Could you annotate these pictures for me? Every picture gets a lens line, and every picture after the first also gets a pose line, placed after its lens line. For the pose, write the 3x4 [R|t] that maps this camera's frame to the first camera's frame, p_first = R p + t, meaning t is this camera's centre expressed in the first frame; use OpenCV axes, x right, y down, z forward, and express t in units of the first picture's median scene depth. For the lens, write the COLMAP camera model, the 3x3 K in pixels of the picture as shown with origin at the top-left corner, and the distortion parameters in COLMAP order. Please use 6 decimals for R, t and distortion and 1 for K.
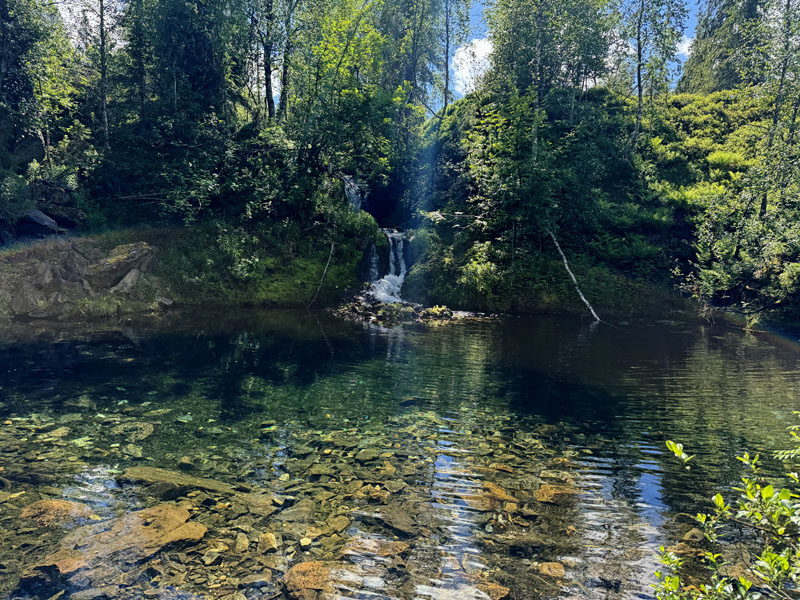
lens RADIAL K [[559.8, 0, 402.3], [0, 559.8, 302.4], [0, 0, 1]] dist [-0.001810, -0.002314]
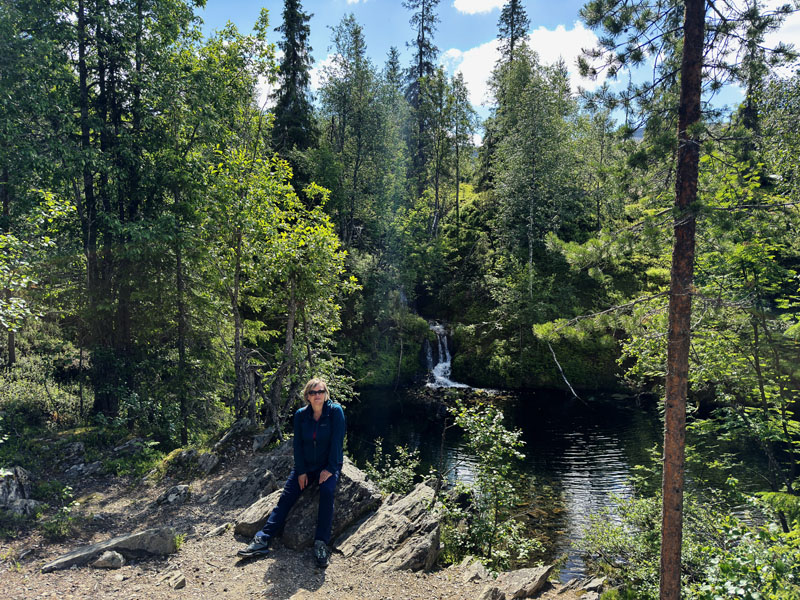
lens RADIAL K [[559.8, 0, 397.4], [0, 559.8, 297.9], [0, 0, 1]] dist [-0.001810, -0.002314]
pose [[0.999455, -0.027008, 0.018976, -0.168362], [0.027202, 0.999580, -0.010016, -0.215345], [-0.018698, 0.010527, 0.999770, -0.544514]]
